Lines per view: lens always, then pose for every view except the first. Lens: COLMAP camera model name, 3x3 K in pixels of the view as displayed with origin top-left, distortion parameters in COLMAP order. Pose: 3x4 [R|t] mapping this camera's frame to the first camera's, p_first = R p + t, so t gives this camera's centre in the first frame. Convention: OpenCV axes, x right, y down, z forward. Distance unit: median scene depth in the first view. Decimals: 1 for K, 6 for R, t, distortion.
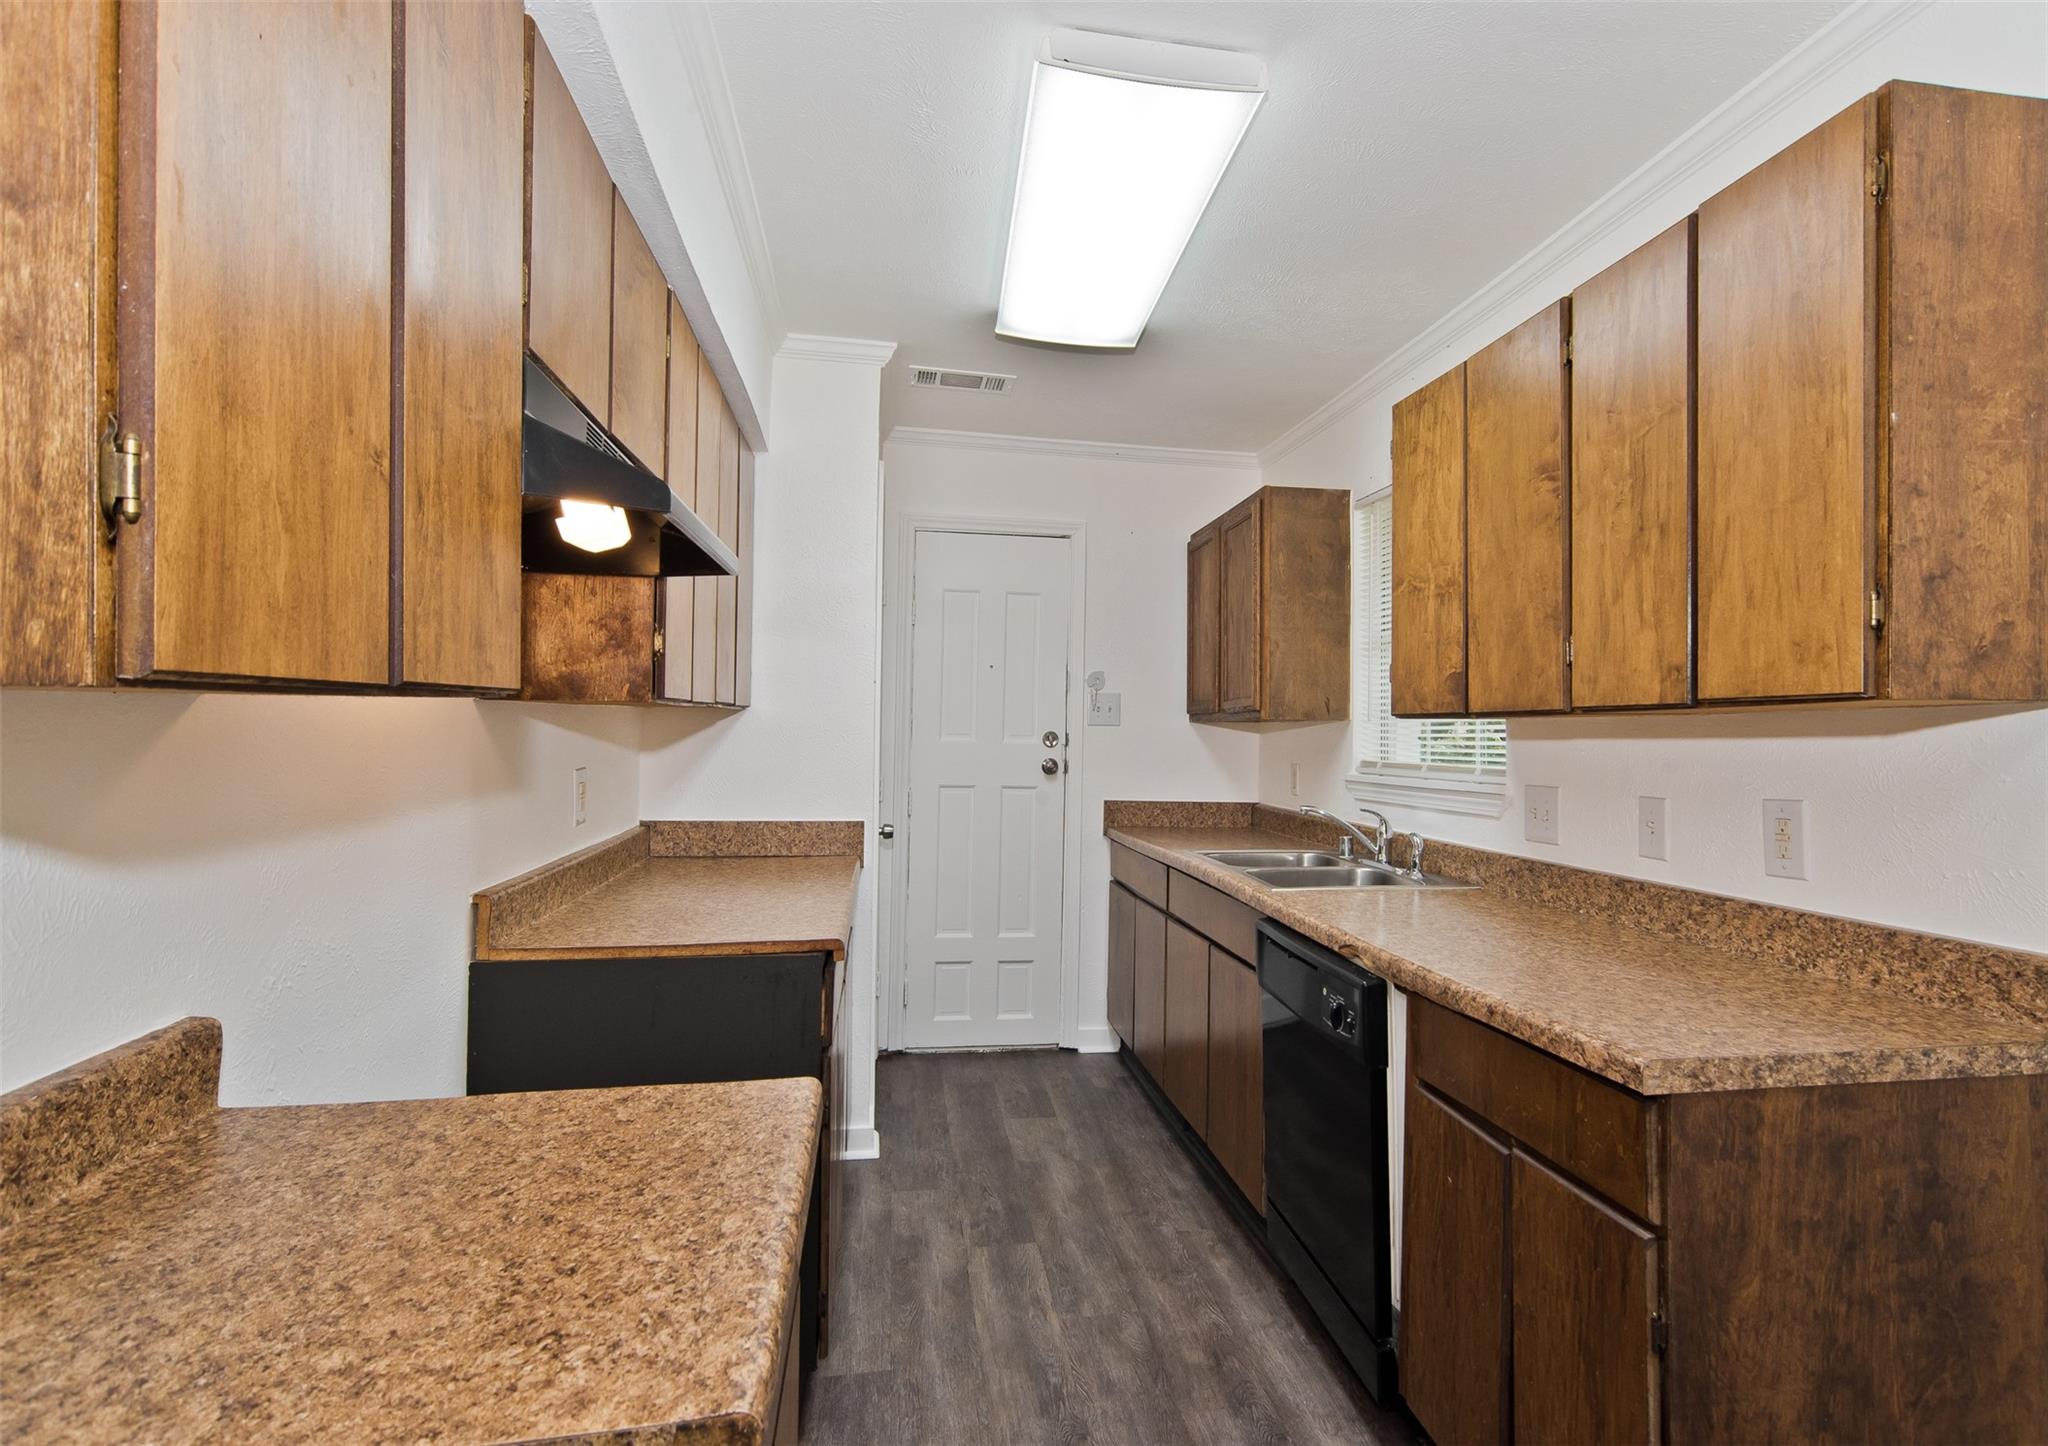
lens RADIAL K [[1085.7, 0, 1114.1], [0, 1085.7, 724.6], [0, 0, 1]] dist [-0.000410, 0.002667]
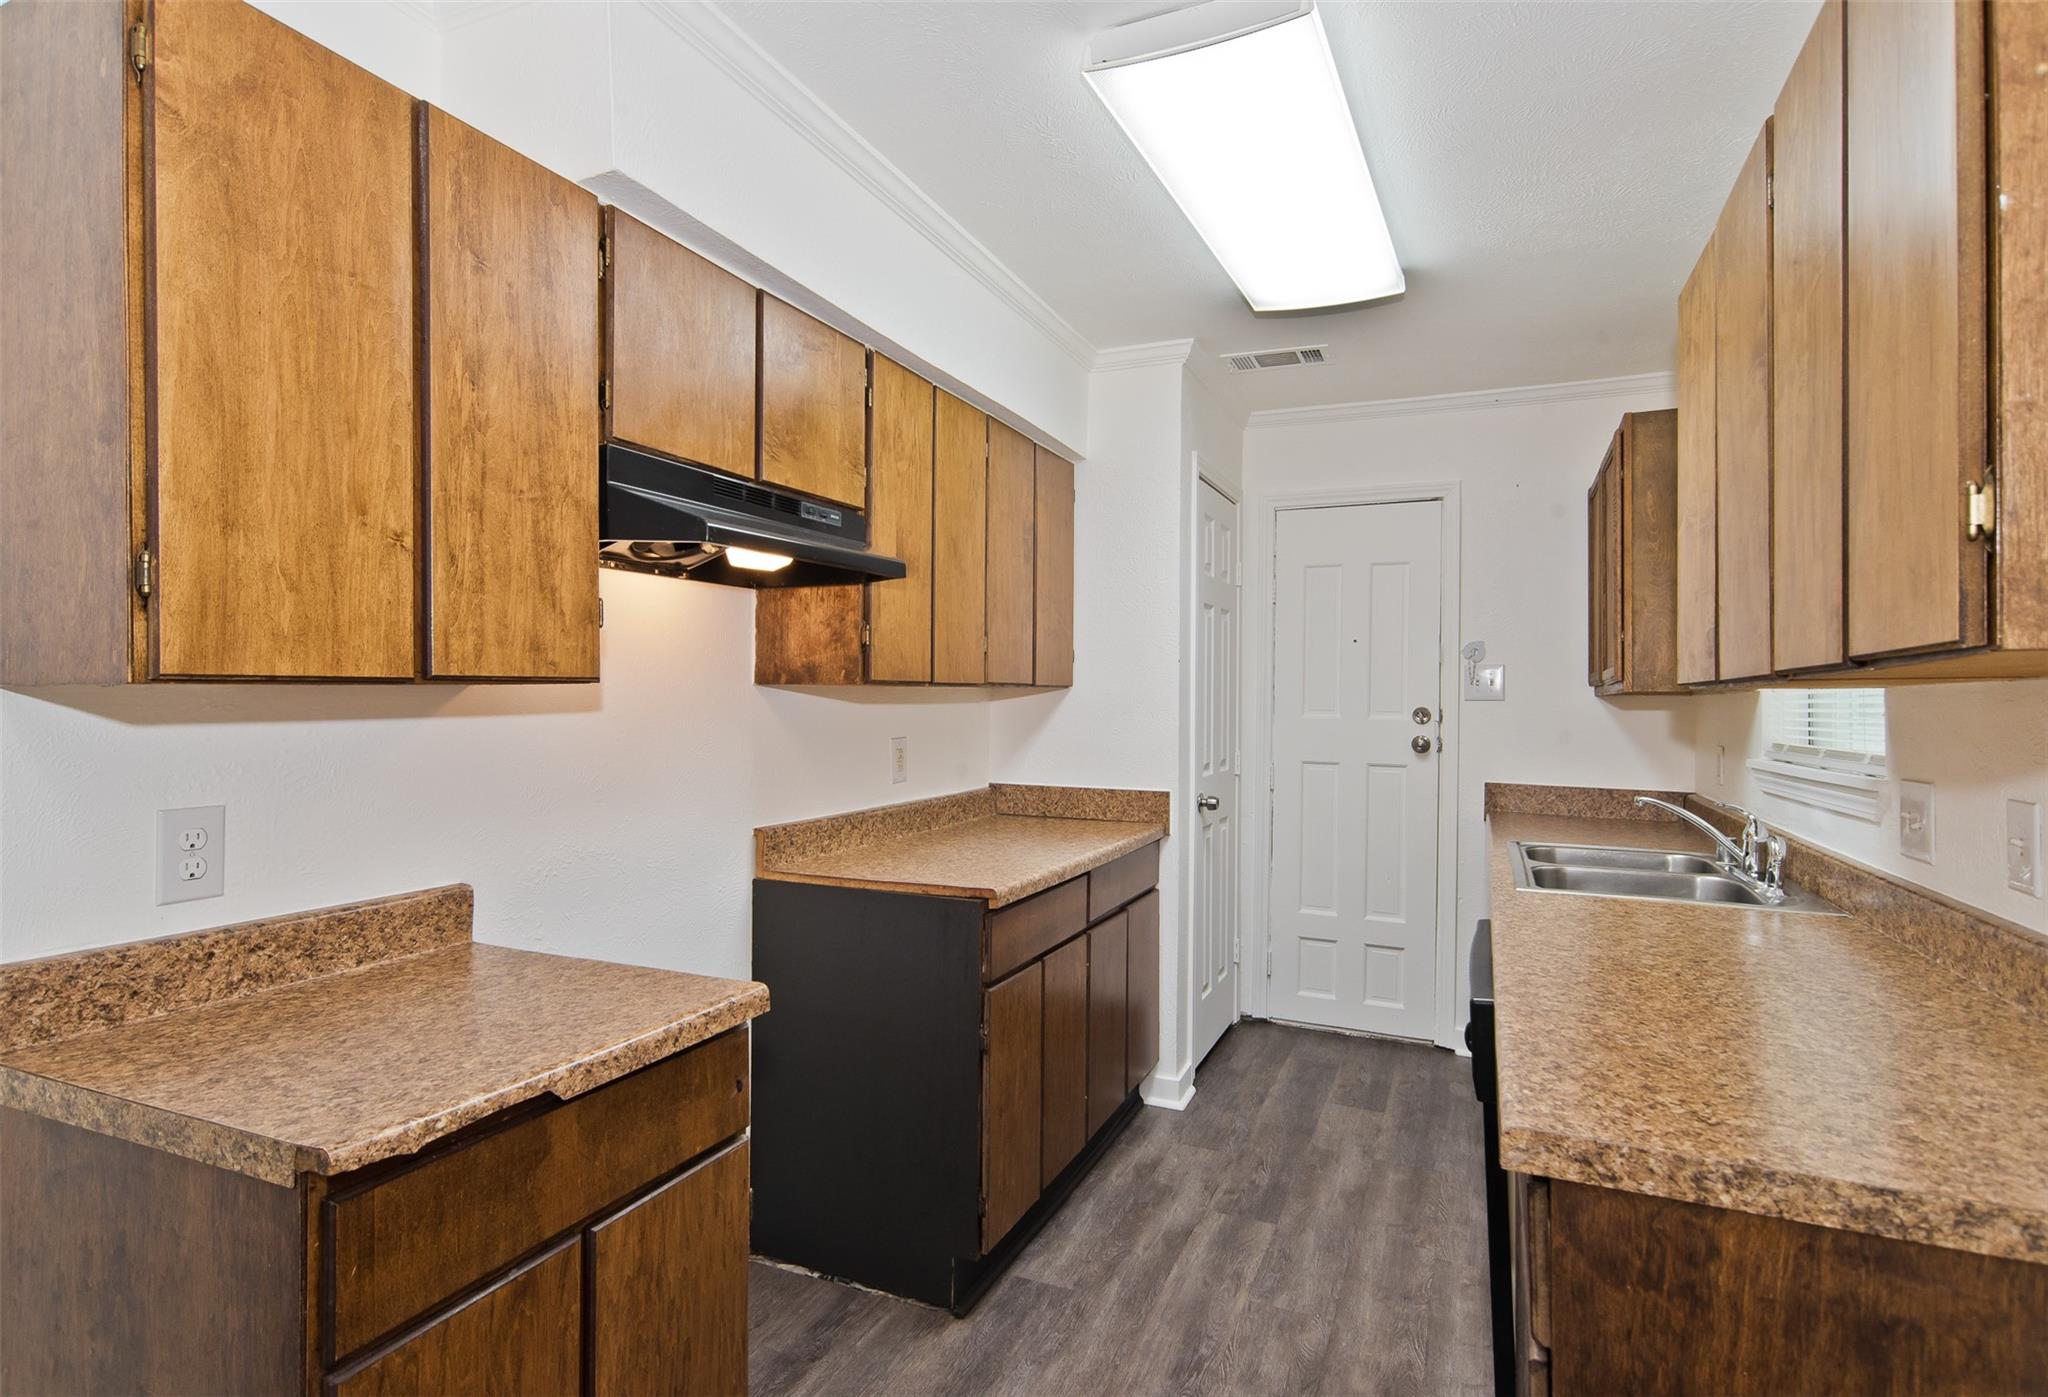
lens RADIAL K [[1057.4, 0, 1024.0], [0, 1057.4, 698.5], [0, 0, 1]] dist [0.000575, 0.000539]
pose [[0.809635, -0.007992, -0.586879, 0.458516], [0.006005, 0.999968, -0.005334, 0.003607], [0.586903, 0.000794, 0.809657, 0.127194]]
